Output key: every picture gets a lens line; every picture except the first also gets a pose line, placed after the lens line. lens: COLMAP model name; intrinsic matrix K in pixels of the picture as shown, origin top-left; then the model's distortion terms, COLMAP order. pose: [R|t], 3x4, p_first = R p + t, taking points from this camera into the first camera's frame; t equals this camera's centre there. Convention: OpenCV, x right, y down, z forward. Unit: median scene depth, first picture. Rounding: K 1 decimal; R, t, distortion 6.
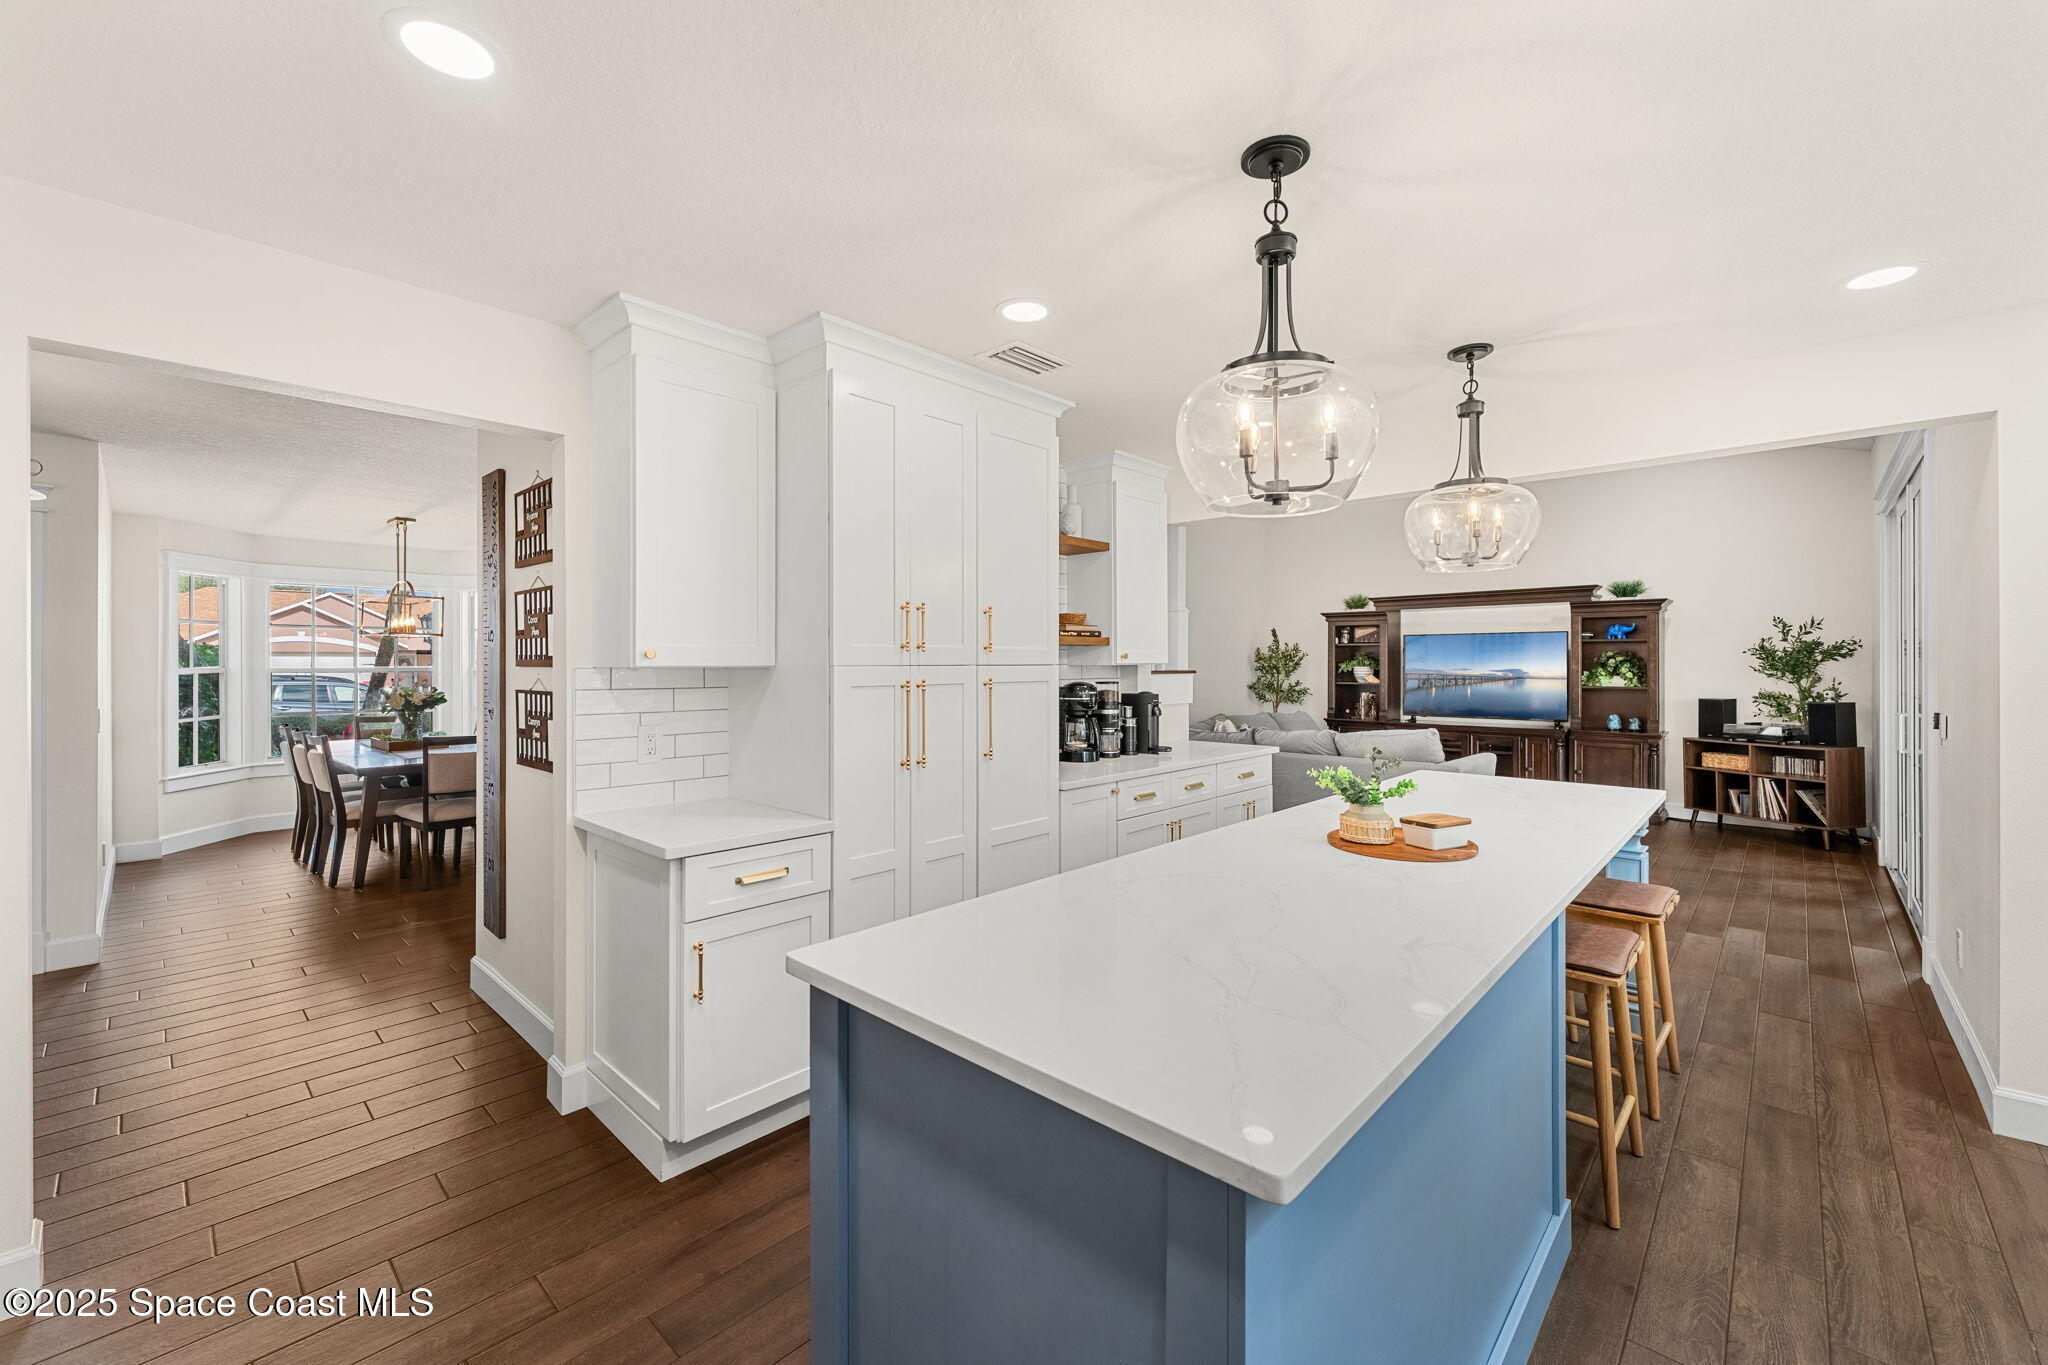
lens RADIAL K [[823.6, 0, 1012.0], [0, 823.6, 664.8], [0, 0, 1]] dist [0.003702, 0.000210]
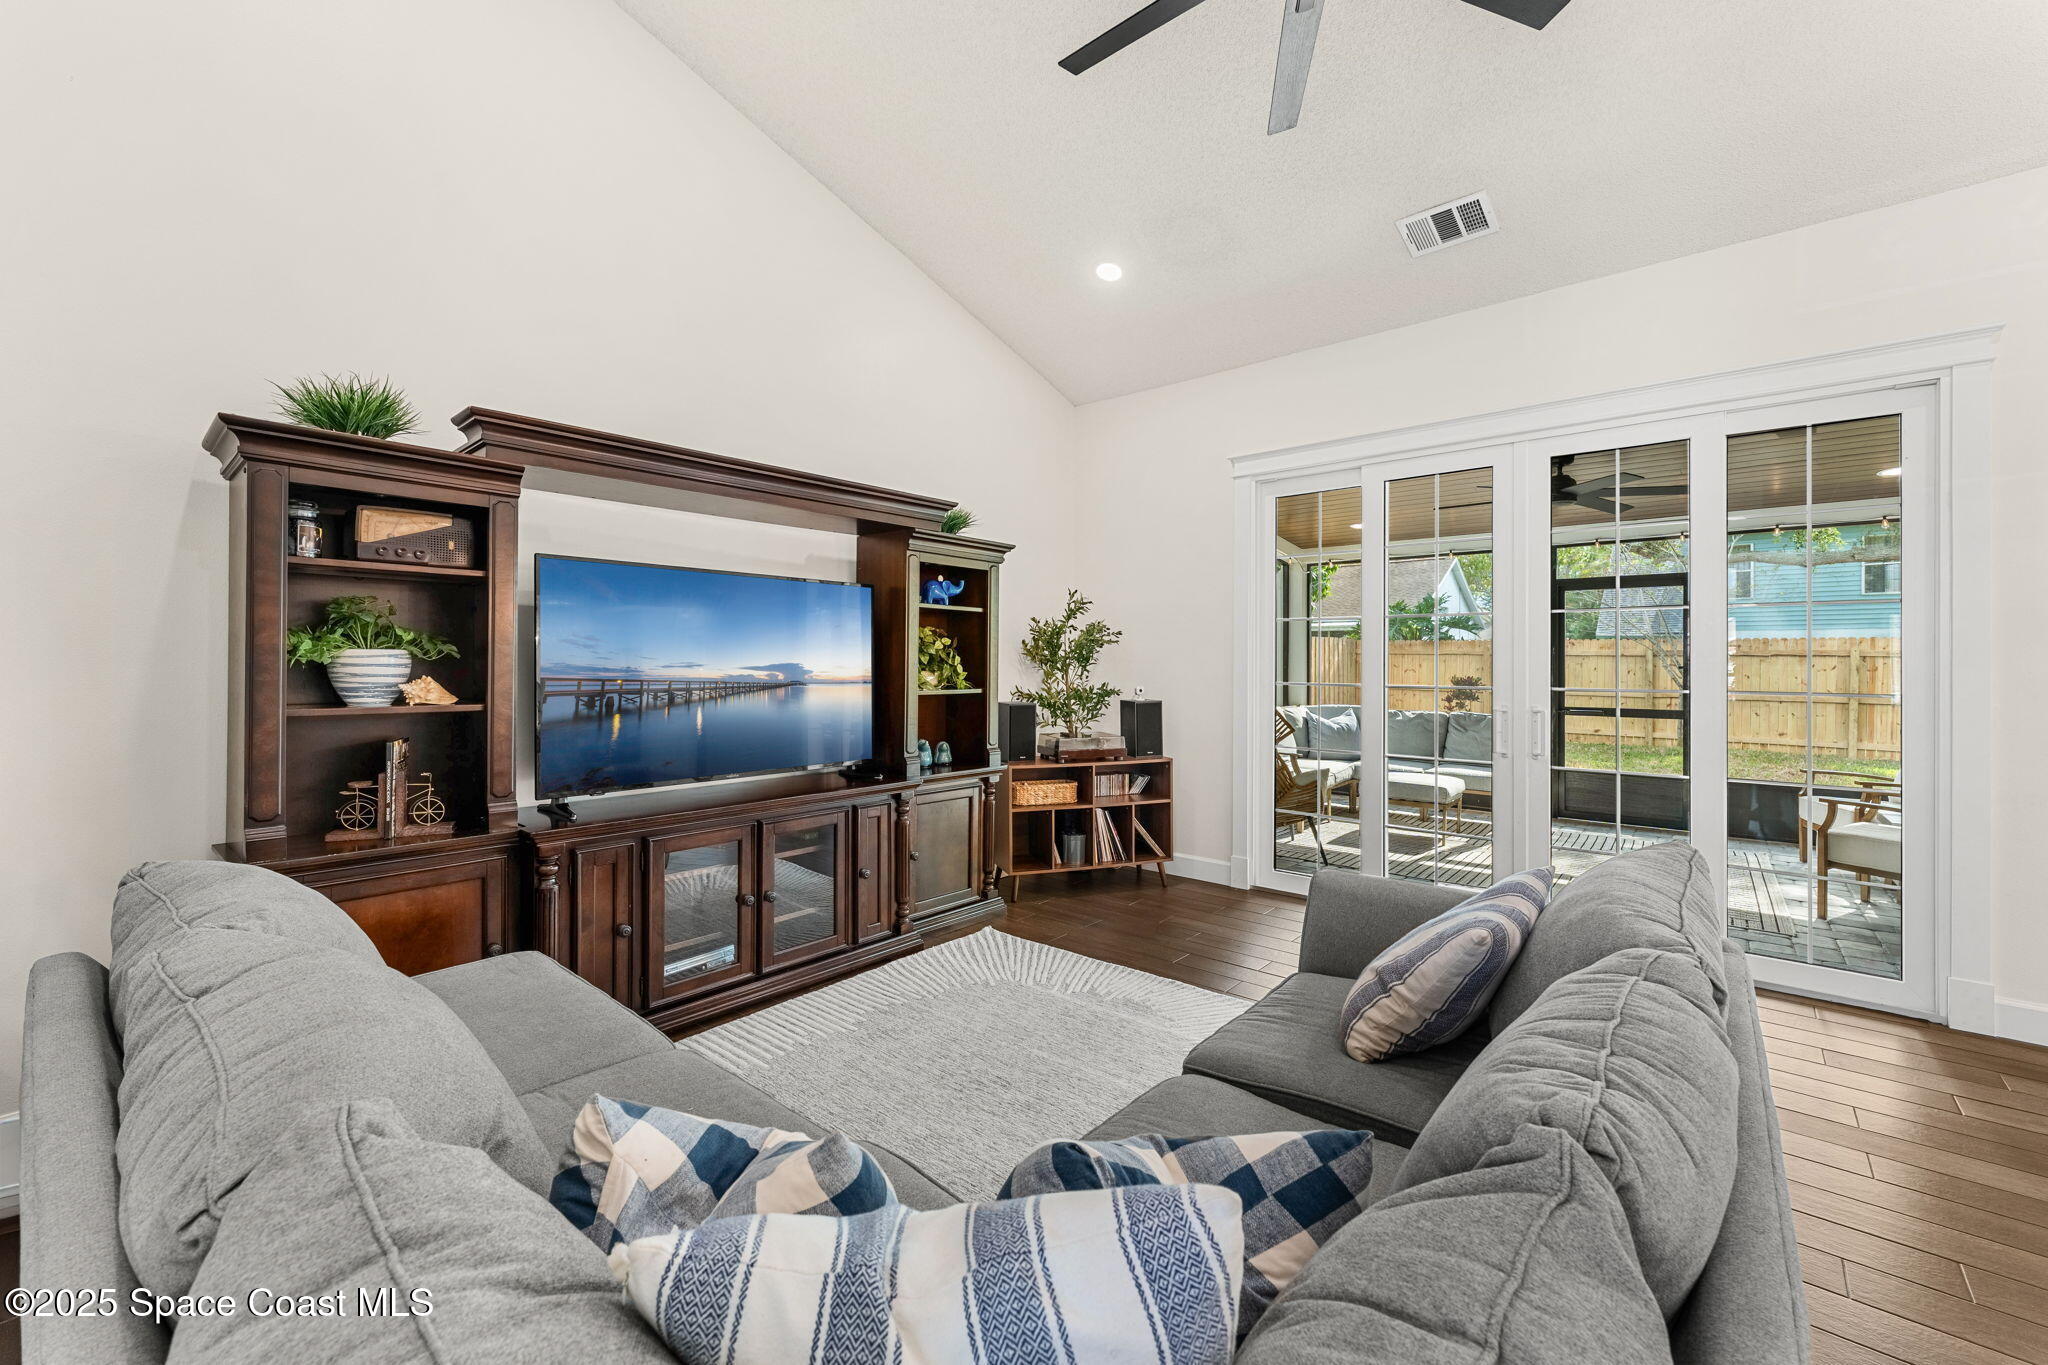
lens RADIAL K [[823.6, 0, 1024.7], [0, 823.6, 677.0], [0, 0, 1]] dist [0.003702, 0.000210]
pose [[-0.057264, -0.019202, 0.998174, 0.136638], [-0.008357, 0.999789, 0.018753, 0.004768], [-0.998324, -0.007268, -0.057413, 0.807192]]
